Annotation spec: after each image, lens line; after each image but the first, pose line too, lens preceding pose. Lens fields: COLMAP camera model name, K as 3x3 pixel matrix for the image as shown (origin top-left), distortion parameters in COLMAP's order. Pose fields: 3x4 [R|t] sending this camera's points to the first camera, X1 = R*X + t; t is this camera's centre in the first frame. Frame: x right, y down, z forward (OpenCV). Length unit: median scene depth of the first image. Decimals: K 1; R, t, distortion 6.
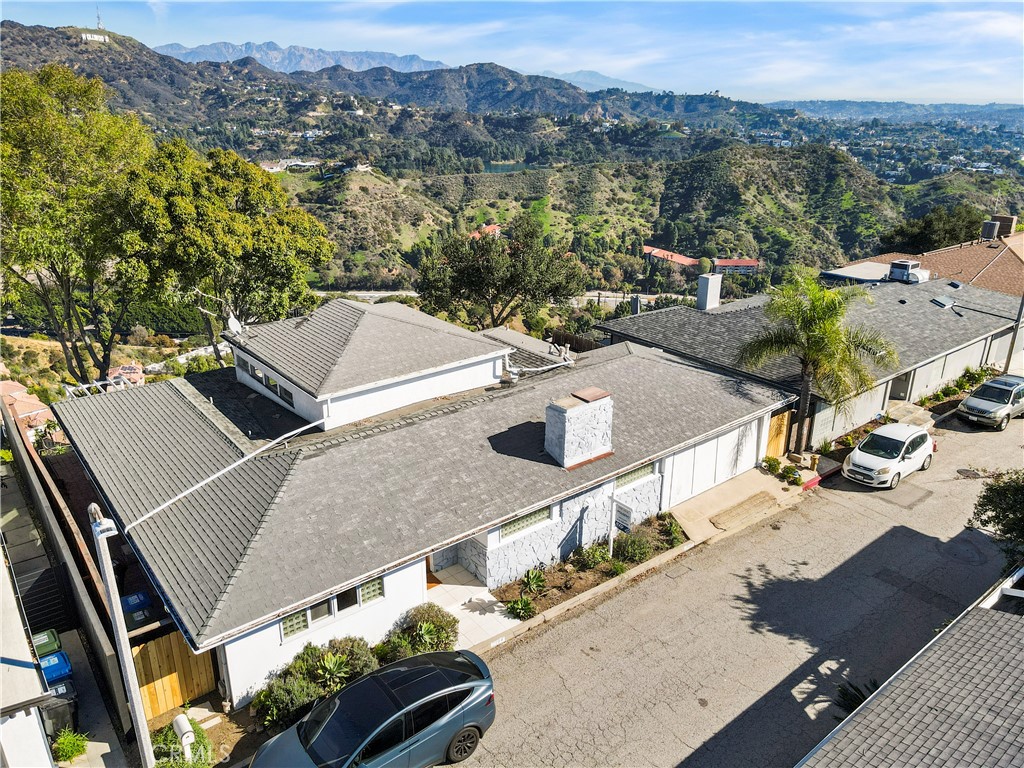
lens RADIAL K [[749.5, 0, 518.0], [0, 749.5, 384.0], [0, 0, 1]] dist [0.001632, 0.022376]
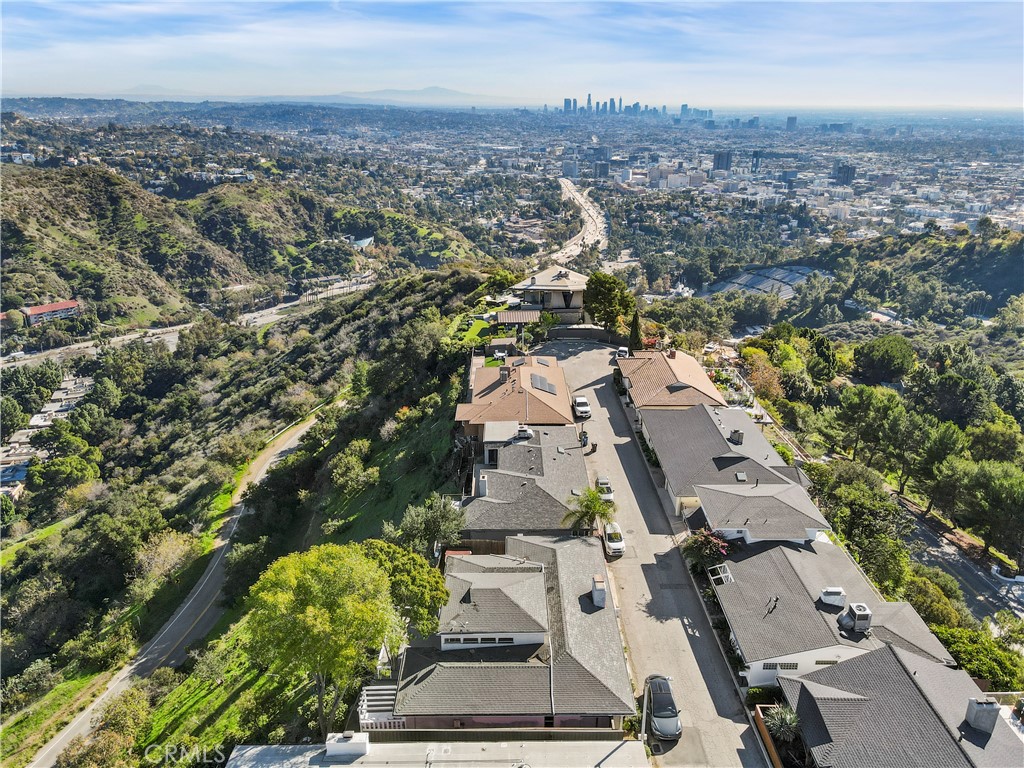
lens RADIAL K [[751.1, 0, 521.3], [0, 751.1, 382.5], [0, 0, 1]] dist [0.004916, 0.008513]
pose [[0.614203, -0.280282, 0.737697, -0.112618], [0.277565, 0.951798, 0.130528, -0.065355], [-0.738723, 0.124588, 0.662394, -0.040676]]
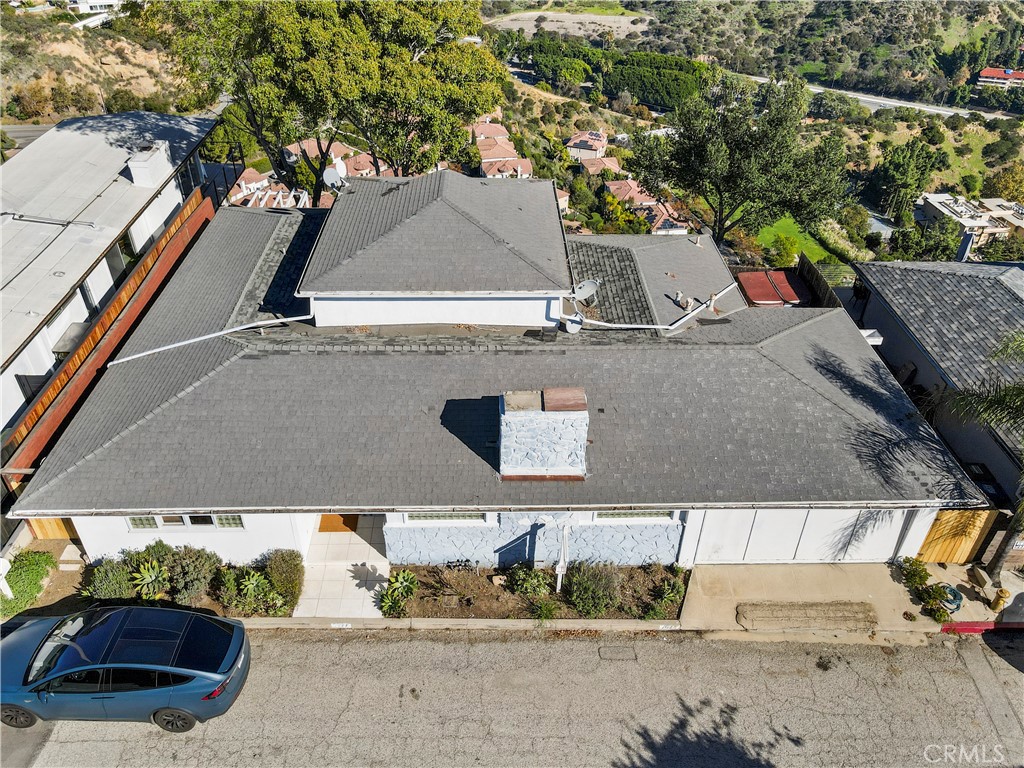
lens RADIAL K [[759.5, 0, 517.9], [0, 759.5, 386.5], [0, 0, 1]] dist [0.006626, 0.012372]
pose [[0.795742, 0.368684, -0.480486, 0.024830], [-0.229333, 0.917710, 0.324369, -0.013756], [0.560537, -0.147923, 0.814811, 0.021905]]
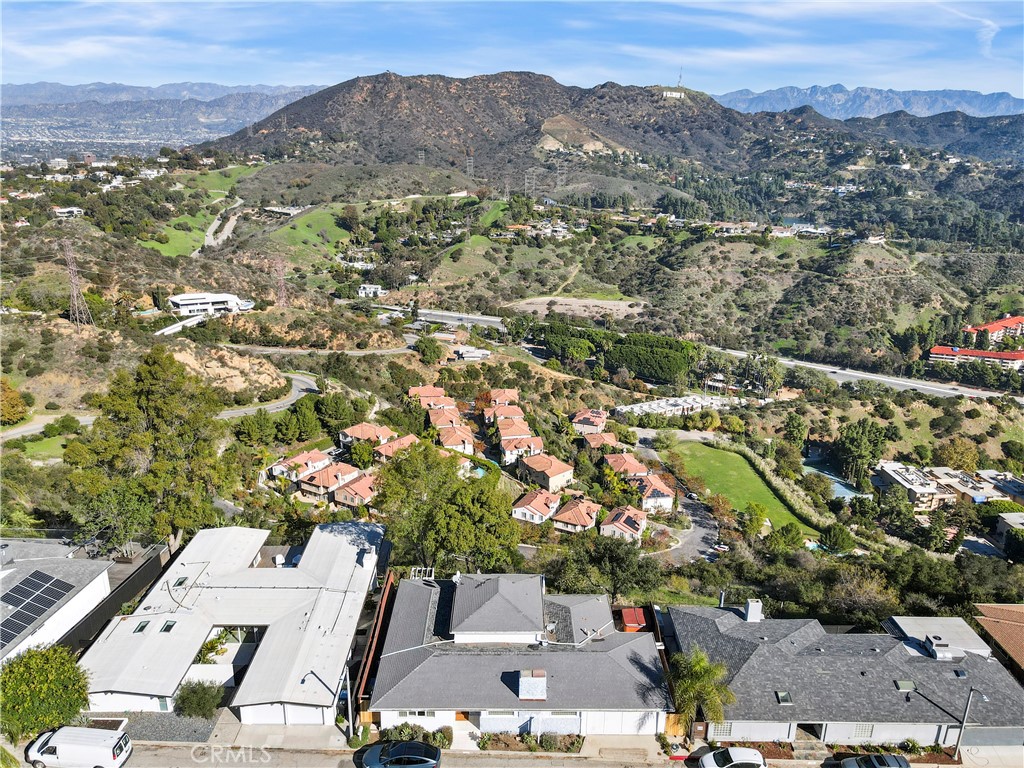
lens RADIAL K [[747.4, 0, 522.2], [0, 747.4, 384.4], [0, 0, 1]] dist [-0.000004, 0.044219]
pose [[0.787167, 0.204652, -0.581795, 0.075543], [-0.231608, 0.972386, 0.028680, -0.056564], [0.571599, 0.112172, 0.812829, -0.065199]]
